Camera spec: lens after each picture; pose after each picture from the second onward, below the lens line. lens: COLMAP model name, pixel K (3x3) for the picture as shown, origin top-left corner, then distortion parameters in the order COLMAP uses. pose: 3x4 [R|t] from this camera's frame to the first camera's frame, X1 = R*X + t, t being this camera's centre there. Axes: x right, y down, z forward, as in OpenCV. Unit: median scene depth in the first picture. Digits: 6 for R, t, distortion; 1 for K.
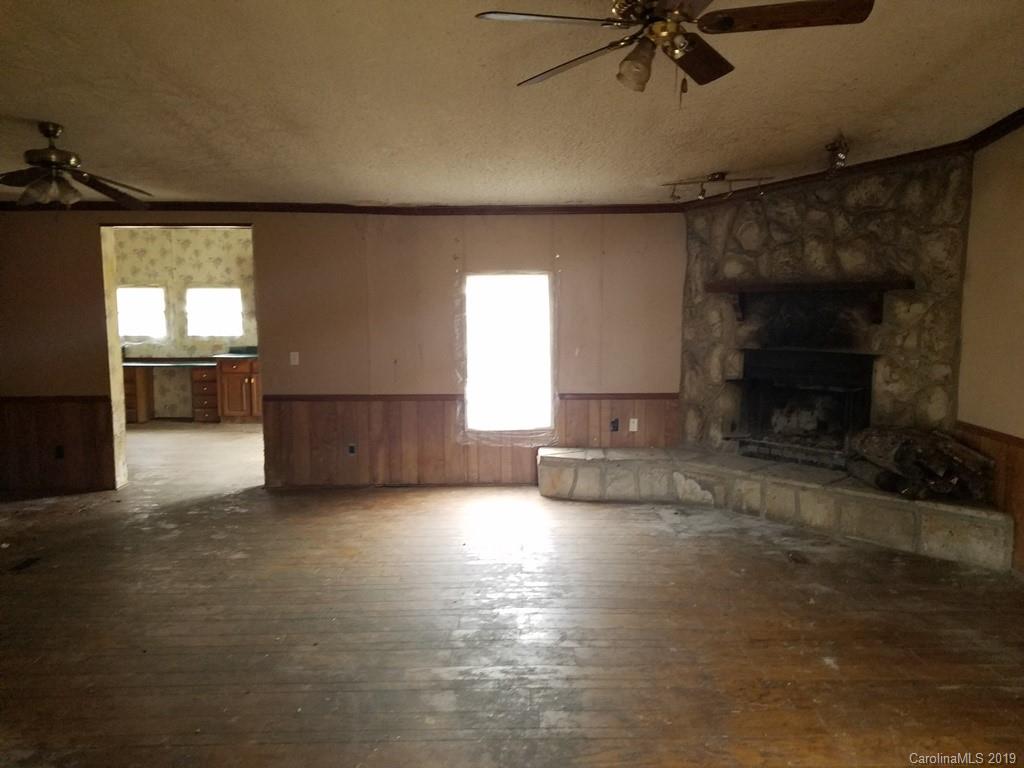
lens RADIAL K [[767.0, 0, 514.9], [0, 767.0, 385.9], [0, 0, 1]] dist [0.055633, -0.035630]
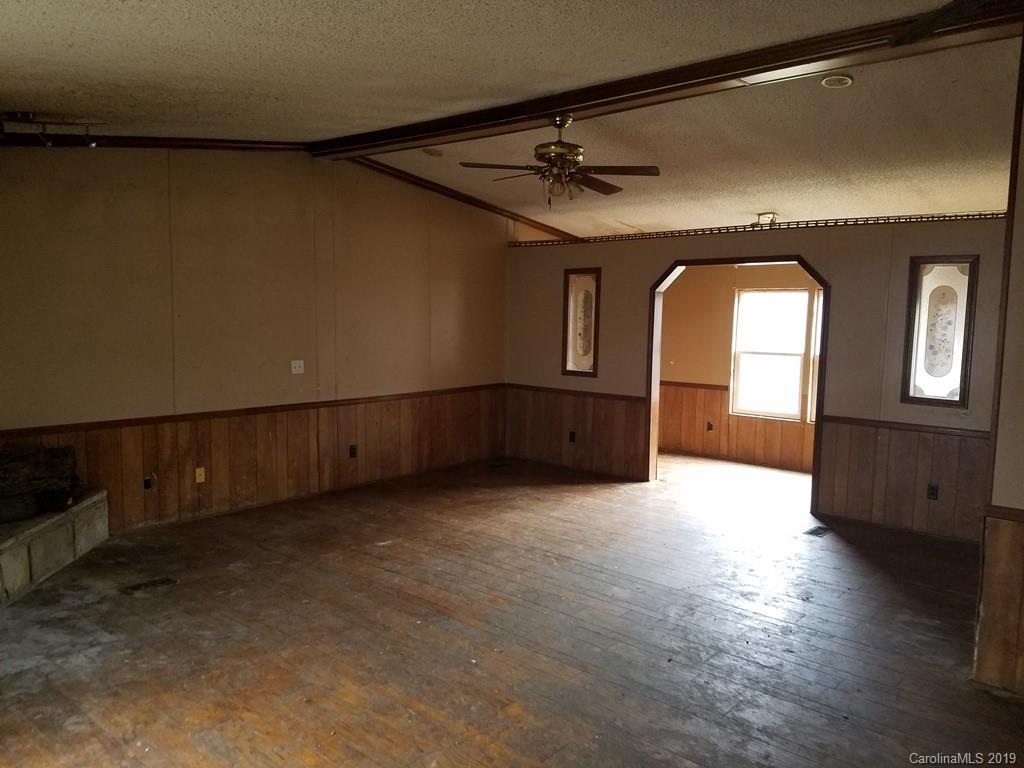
lens RADIAL K [[767.0, 0, 511.2], [0, 767.0, 385.8], [0, 0, 1]] dist [0.055633, -0.035630]
pose [[-0.755223, -0.067792, 0.651953, -0.518900], [0.058115, 0.983795, 0.169618, -0.134393], [-0.652887, 0.165988, -0.739044, 1.302308]]
